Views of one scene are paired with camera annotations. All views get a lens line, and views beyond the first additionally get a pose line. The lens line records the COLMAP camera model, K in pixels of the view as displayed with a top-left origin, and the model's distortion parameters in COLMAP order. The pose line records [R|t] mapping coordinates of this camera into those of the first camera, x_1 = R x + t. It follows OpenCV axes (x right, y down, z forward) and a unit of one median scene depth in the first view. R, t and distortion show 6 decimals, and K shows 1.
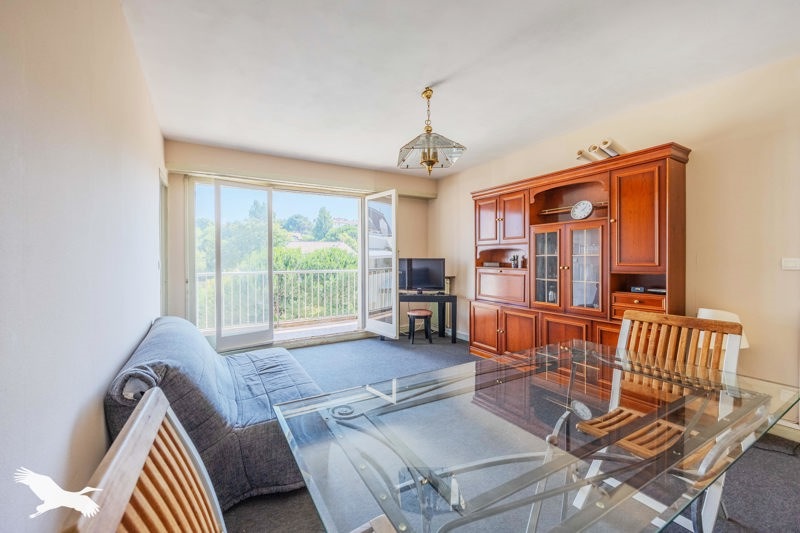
lens RADIAL K [[322.4, 0, 400.0], [0, 322.4, 266.5], [0, 0, 1]] dist [0.000021, -0.000014]
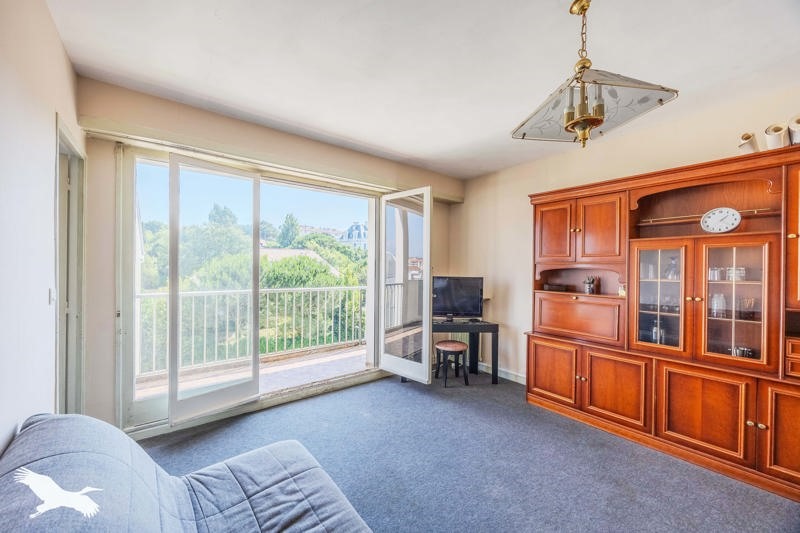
lens RADIAL K [[301.4, 0, 400.2], [0, 301.4, 273.0], [0, 0, 1]] dist [0.000173, 0.000073]
pose [[0.990852, 0.012052, 0.134411, -0.177688], [-0.011679, 0.999925, -0.003558, -0.033086], [-0.134444, 0.001955, 0.990919, 0.308880]]
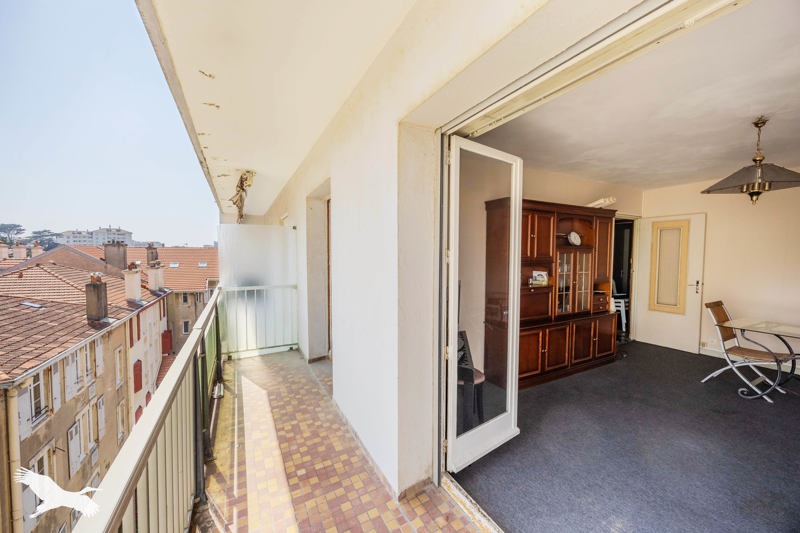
lens RADIAL K [[301.4, 0, 400.2], [0, 301.4, 273.0], [0, 0, 1]] dist [0.000173, 0.000073]
pose [[0.011942, -0.043376, 0.998987, -0.518112], [0.006980, 0.999038, 0.043294, -0.067222], [-0.999904, 0.006456, 0.012233, 1.236626]]
